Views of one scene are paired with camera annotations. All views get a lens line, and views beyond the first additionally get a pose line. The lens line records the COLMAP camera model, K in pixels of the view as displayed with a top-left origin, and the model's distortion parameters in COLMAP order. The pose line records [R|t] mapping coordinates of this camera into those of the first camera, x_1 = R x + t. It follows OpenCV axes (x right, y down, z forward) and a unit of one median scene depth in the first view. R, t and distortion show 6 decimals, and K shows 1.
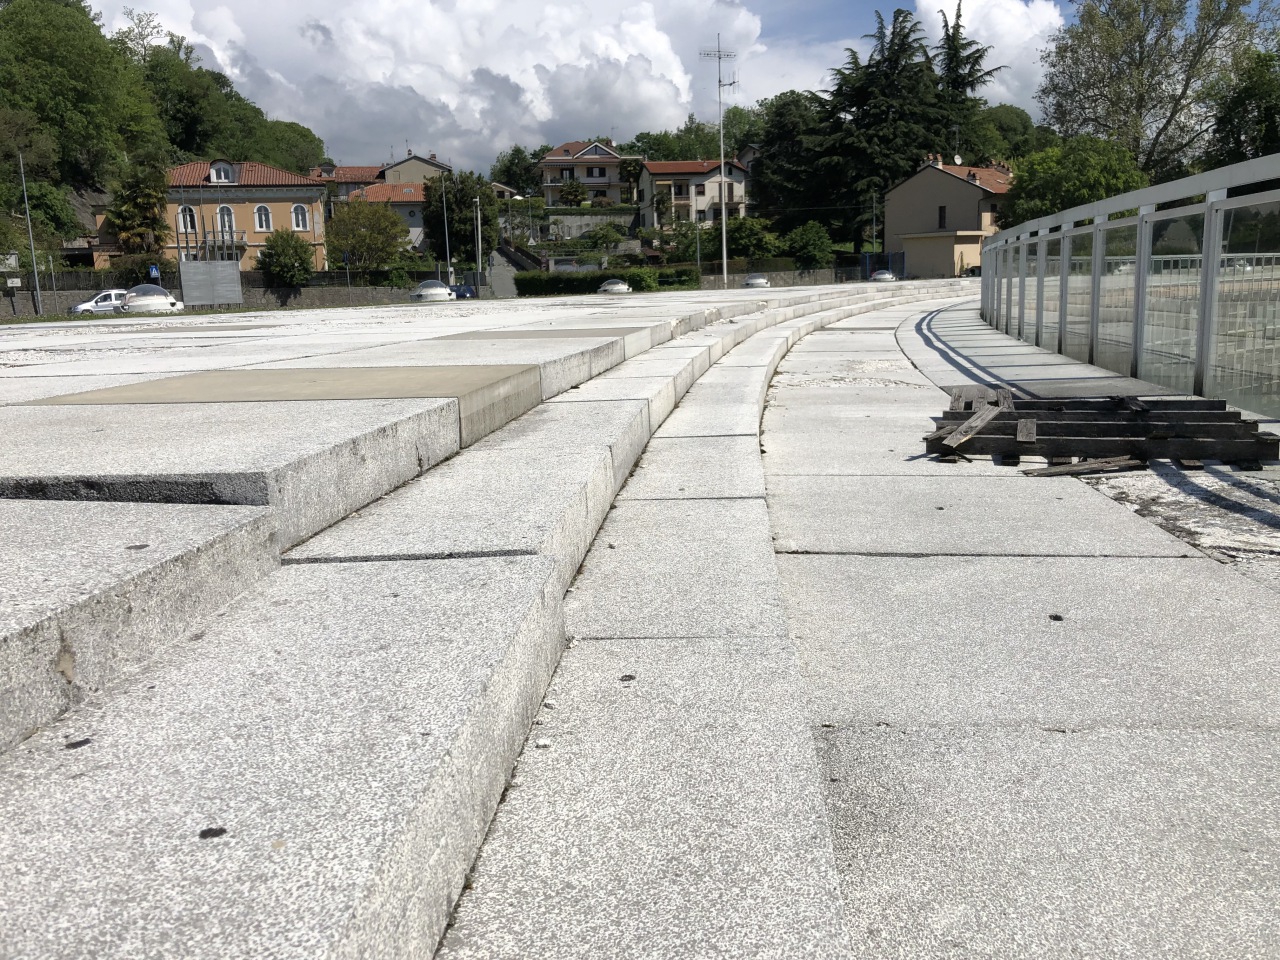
lens RADIAL K [[1061.8, 0, 629.2], [0, 1061.8, 470.0], [0, 0, 1]] dist [0.043572, -0.056412]
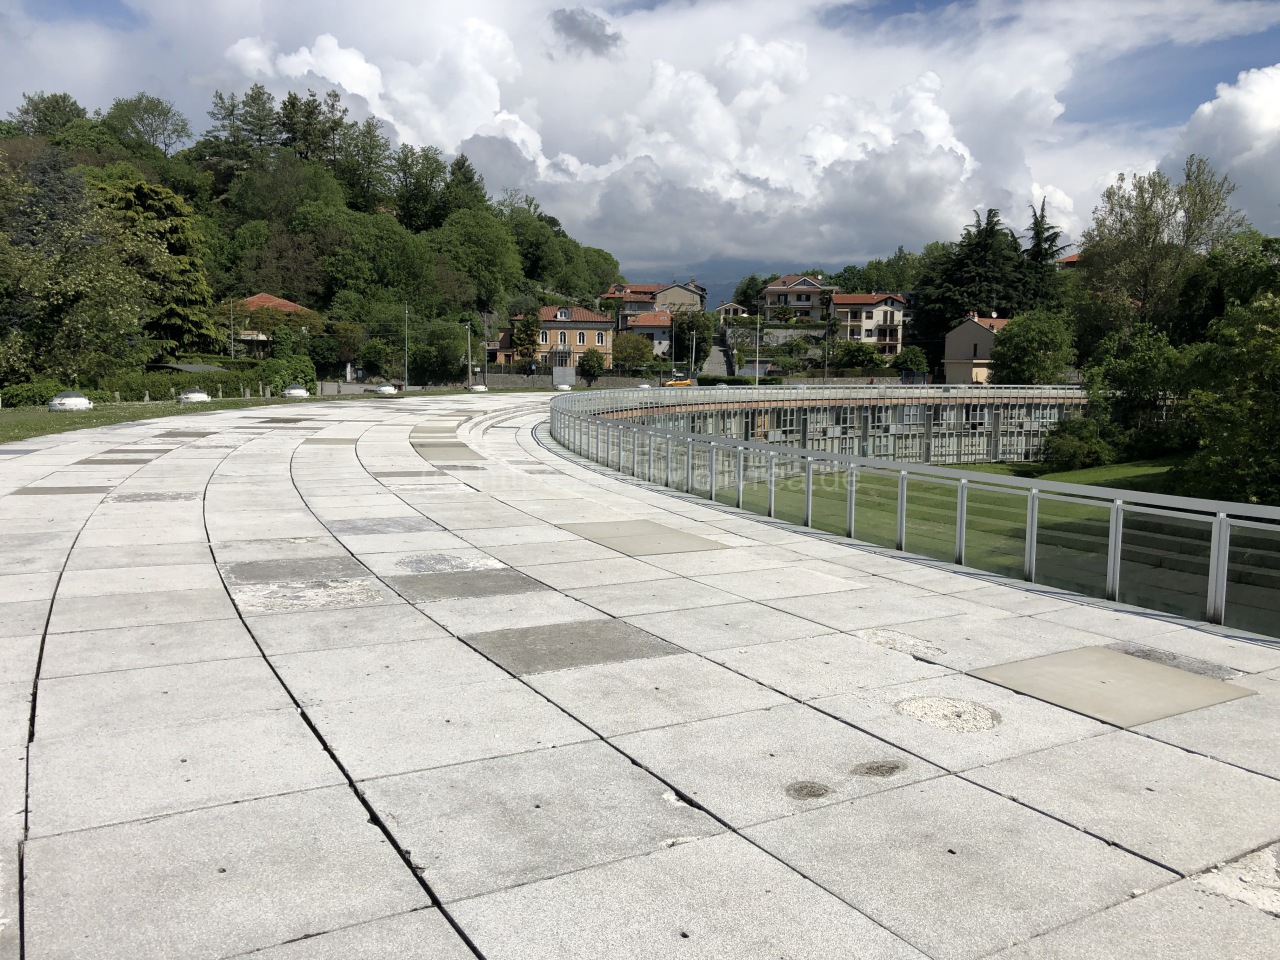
lens RADIAL K [[1061.8, 0, 654.9], [0, 1061.8, 495.8], [0, 0, 1]] dist [0.043572, -0.056412]
pose [[0.971517, 0.074470, -0.224967, 0.151279], [-0.085858, 0.995453, -0.041255, 0.072304], [0.220871, 0.059395, 0.973493, -0.522132]]
